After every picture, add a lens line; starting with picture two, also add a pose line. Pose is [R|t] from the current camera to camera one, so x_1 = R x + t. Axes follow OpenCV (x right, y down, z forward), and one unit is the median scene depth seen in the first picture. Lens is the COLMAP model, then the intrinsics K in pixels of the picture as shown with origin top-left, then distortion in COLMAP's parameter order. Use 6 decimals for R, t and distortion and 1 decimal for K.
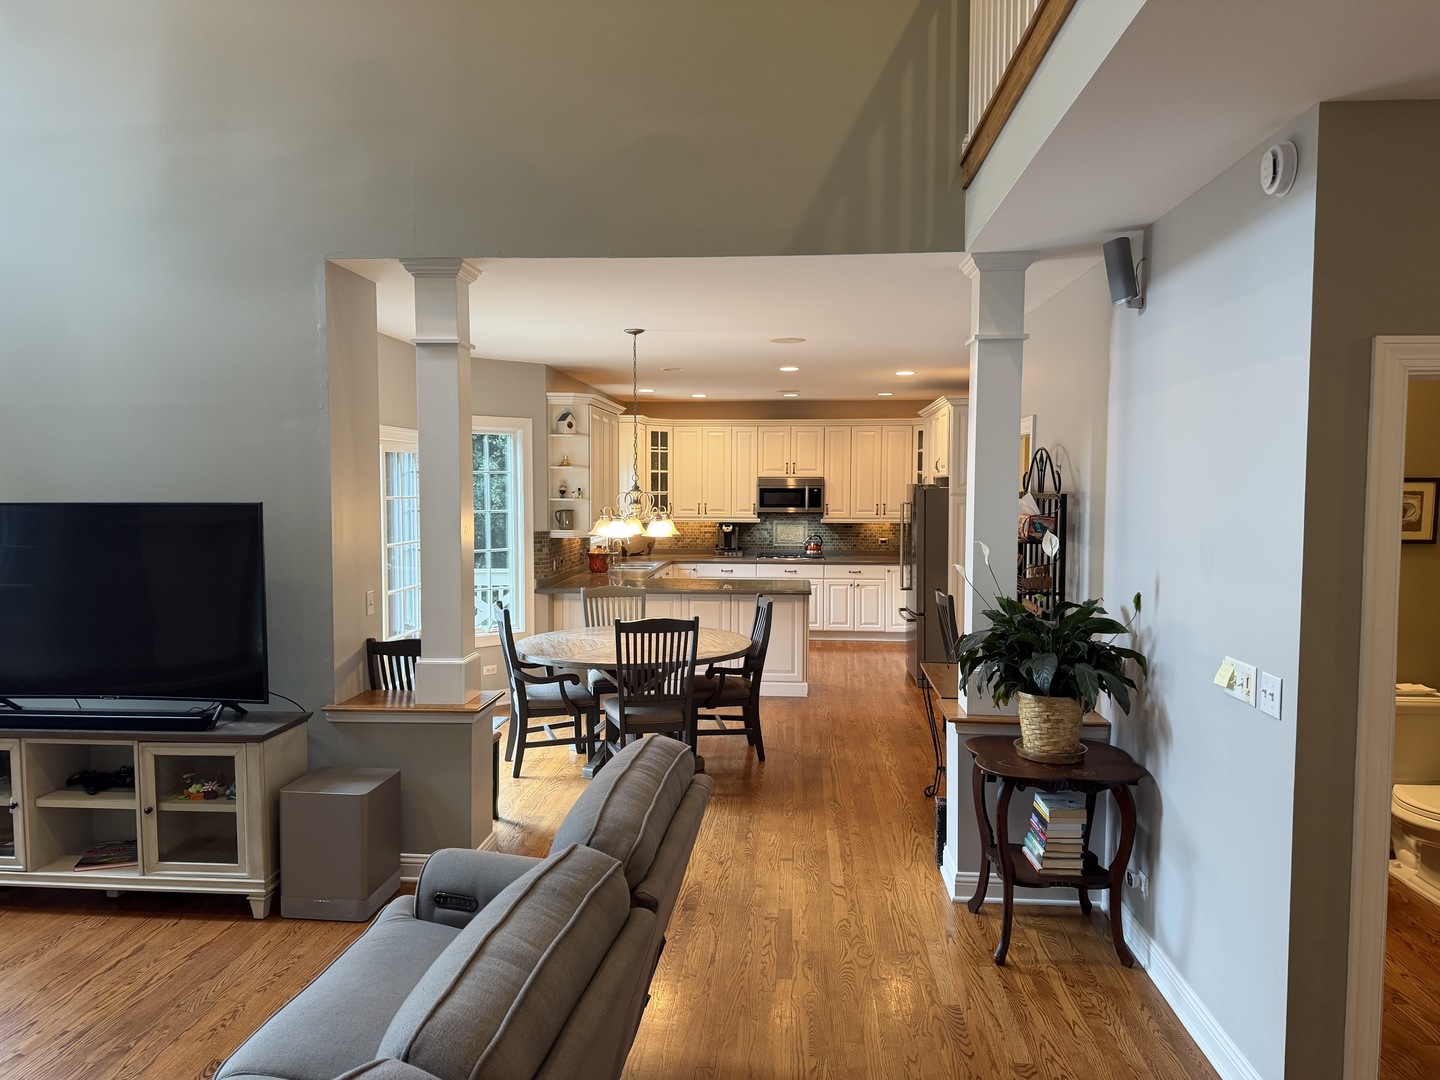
lens RADIAL K [[1018.9, 0, 705.3], [0, 1018.9, 544.4], [0, 0, 1]] dist [0.034512, -0.006875]
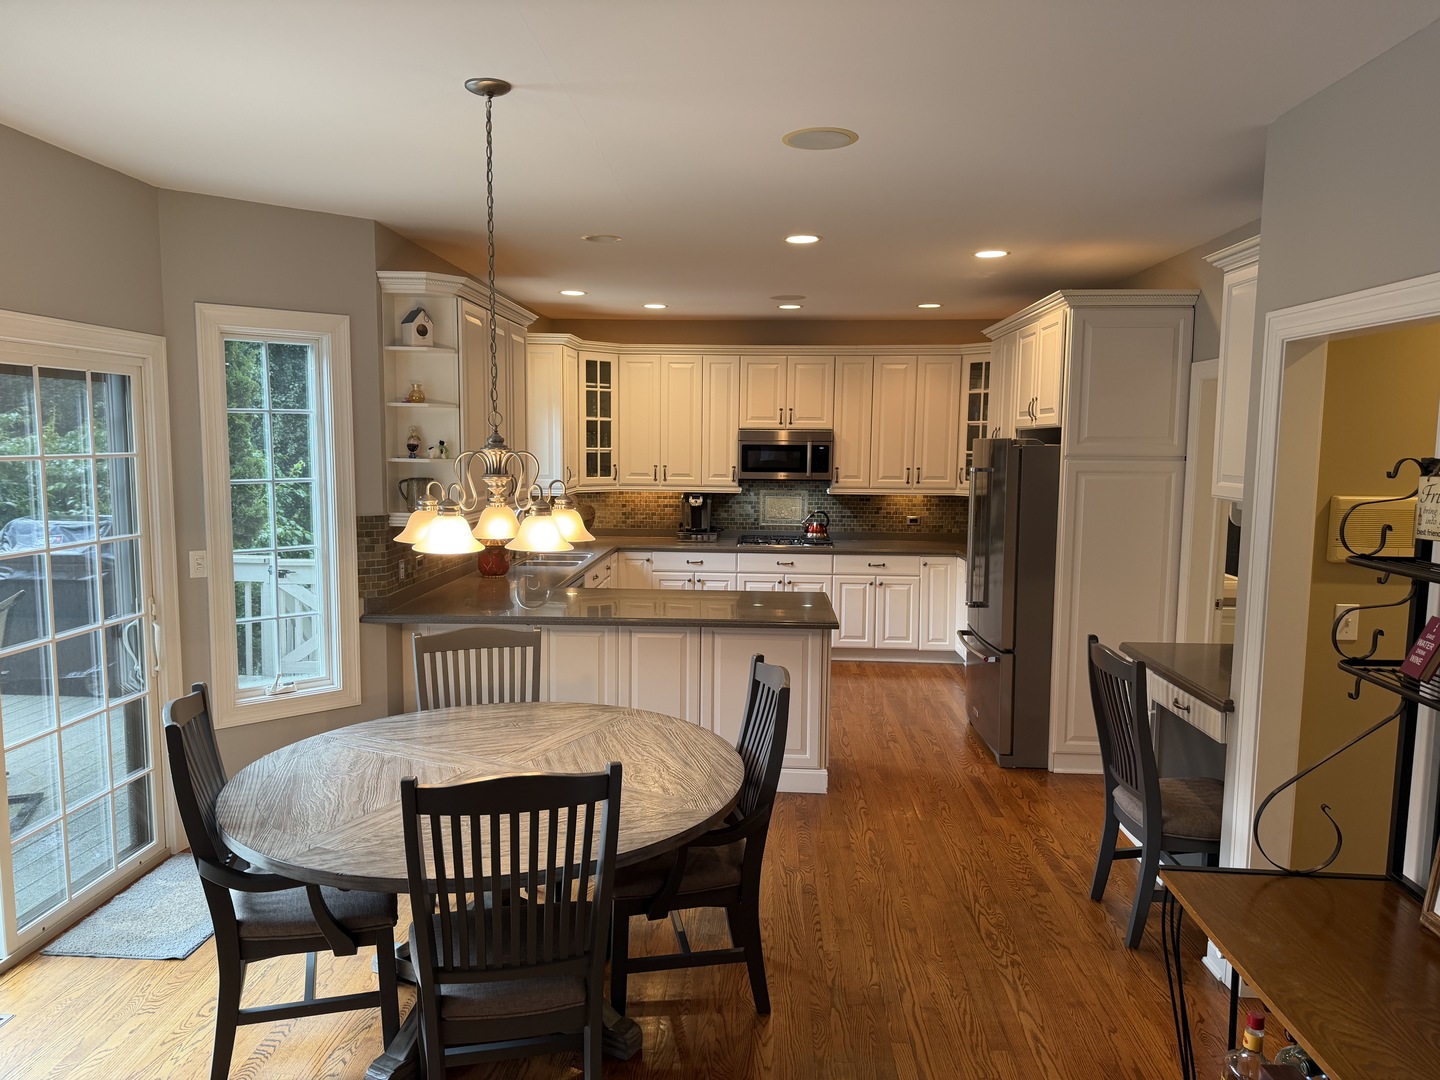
lens RADIAL K [[1018.9, 0, 721.2], [0, 1018.9, 552.1], [0, 0, 1]] dist [0.034512, -0.006875]
pose [[0.998916, 0.003736, 0.046397, 0.006993], [-0.006062, 0.998726, 0.050101, -0.016480], [-0.046150, -0.050328, 0.997666, 0.305128]]
